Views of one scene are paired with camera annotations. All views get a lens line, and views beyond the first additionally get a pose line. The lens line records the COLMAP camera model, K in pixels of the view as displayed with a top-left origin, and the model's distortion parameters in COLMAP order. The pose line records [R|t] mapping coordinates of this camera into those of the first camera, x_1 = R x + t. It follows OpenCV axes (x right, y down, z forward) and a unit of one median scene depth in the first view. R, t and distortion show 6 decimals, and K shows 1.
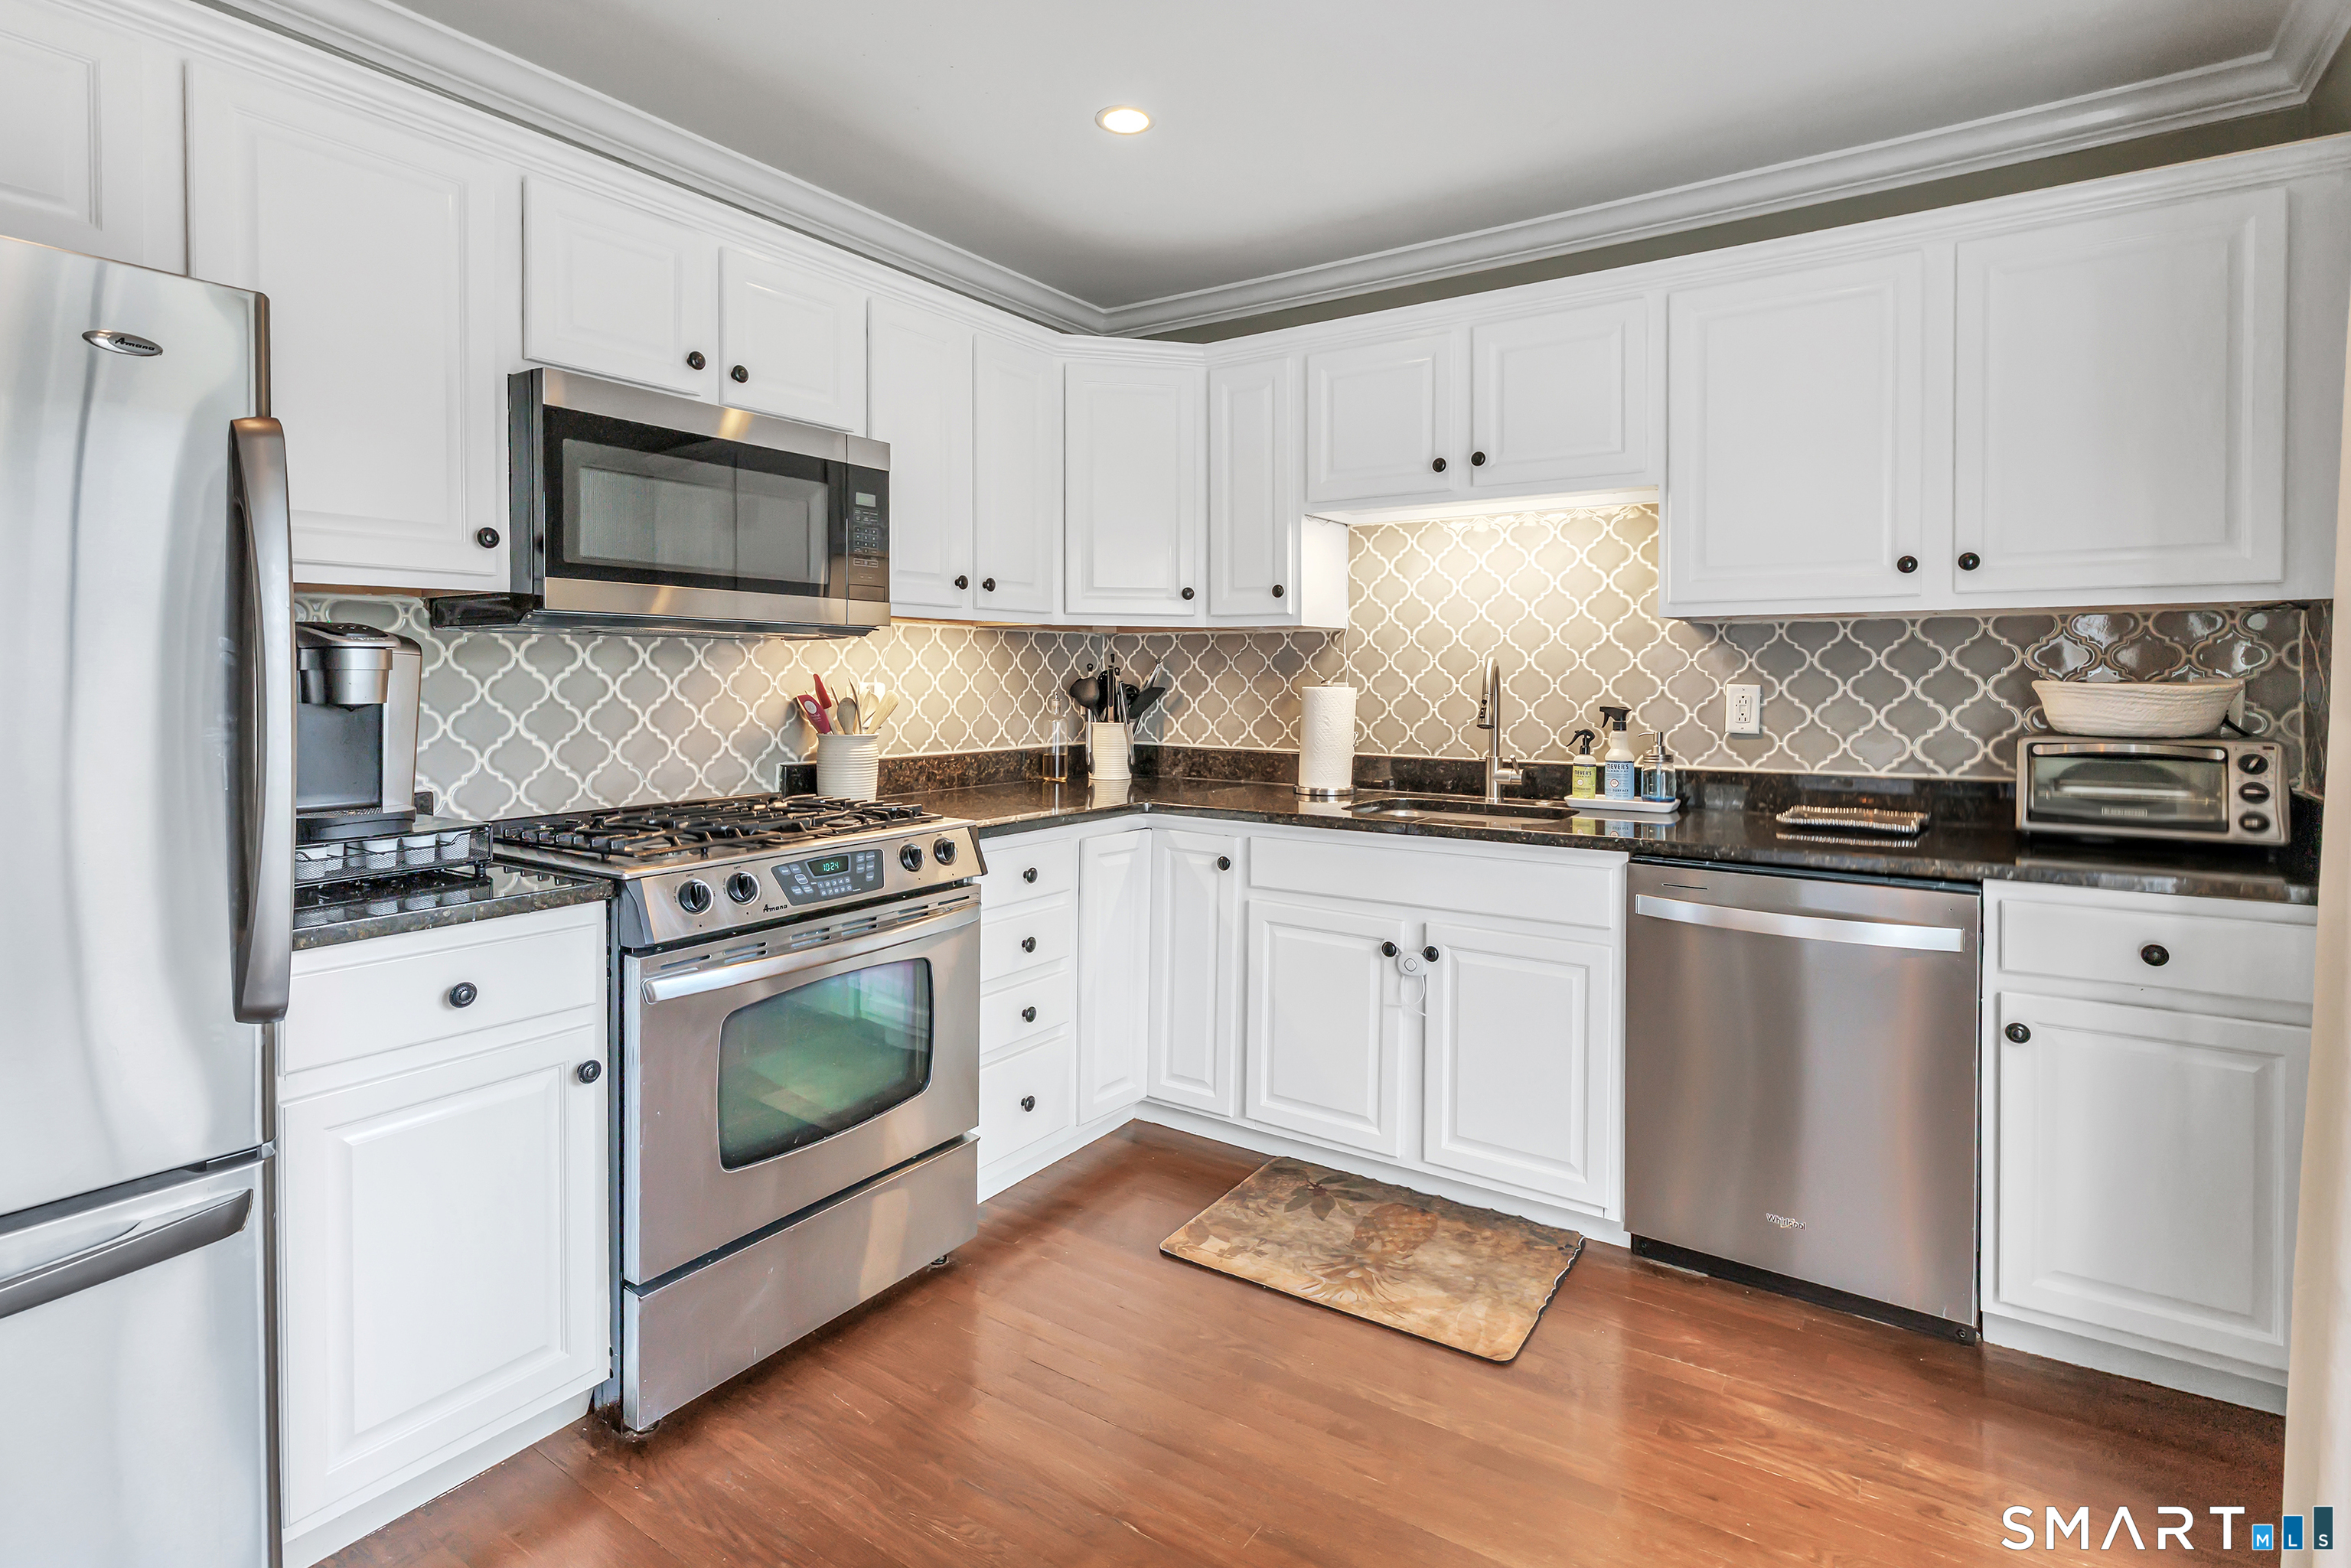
lens RADIAL K [[1139.2, 0, 1182.1], [0, 1139.2, 690.4], [0, 0, 1]] dist [-0.018022, 0.000061]
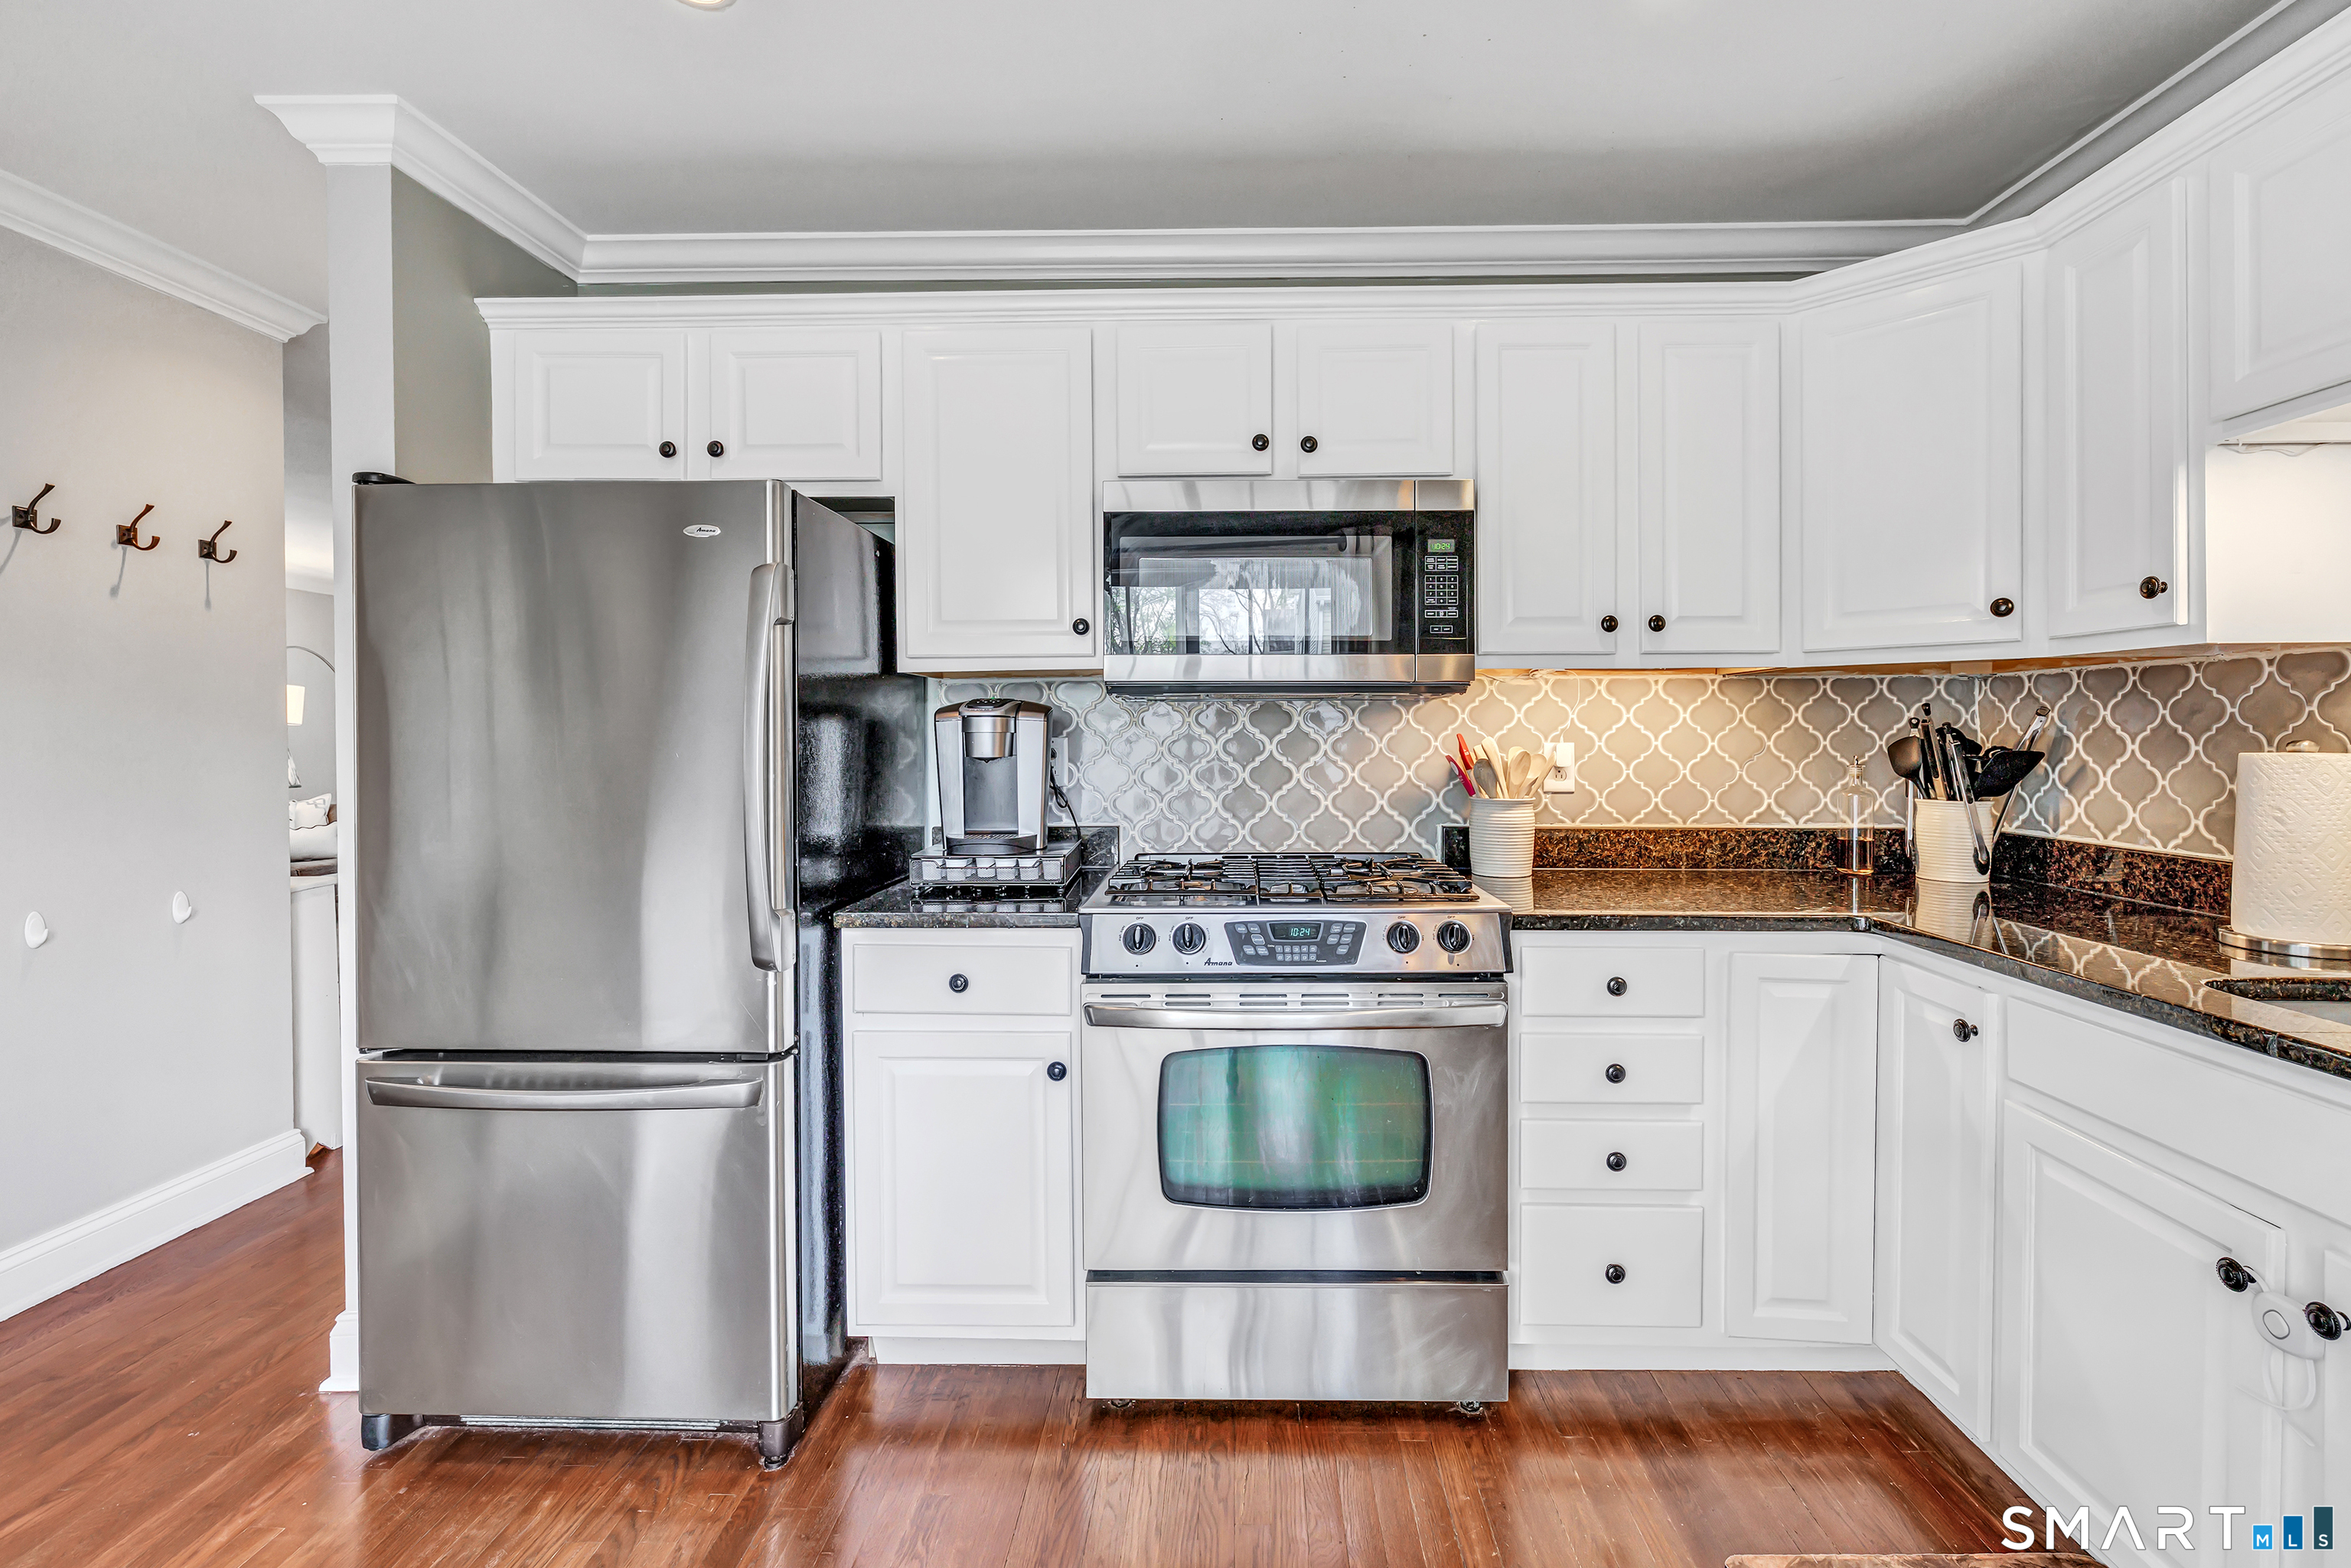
lens RADIAL K [[1028.9, 0, 1171.3], [0, 1028.9, 743.4], [0, 0, 1]] dist [-0.001369, 0.000144]
pose [[0.536378, 0.003042, -0.843972, 0.272126], [-0.006945, 0.999976, -0.000810, -0.003836], [0.843949, 0.006296, 0.536386, 0.314639]]
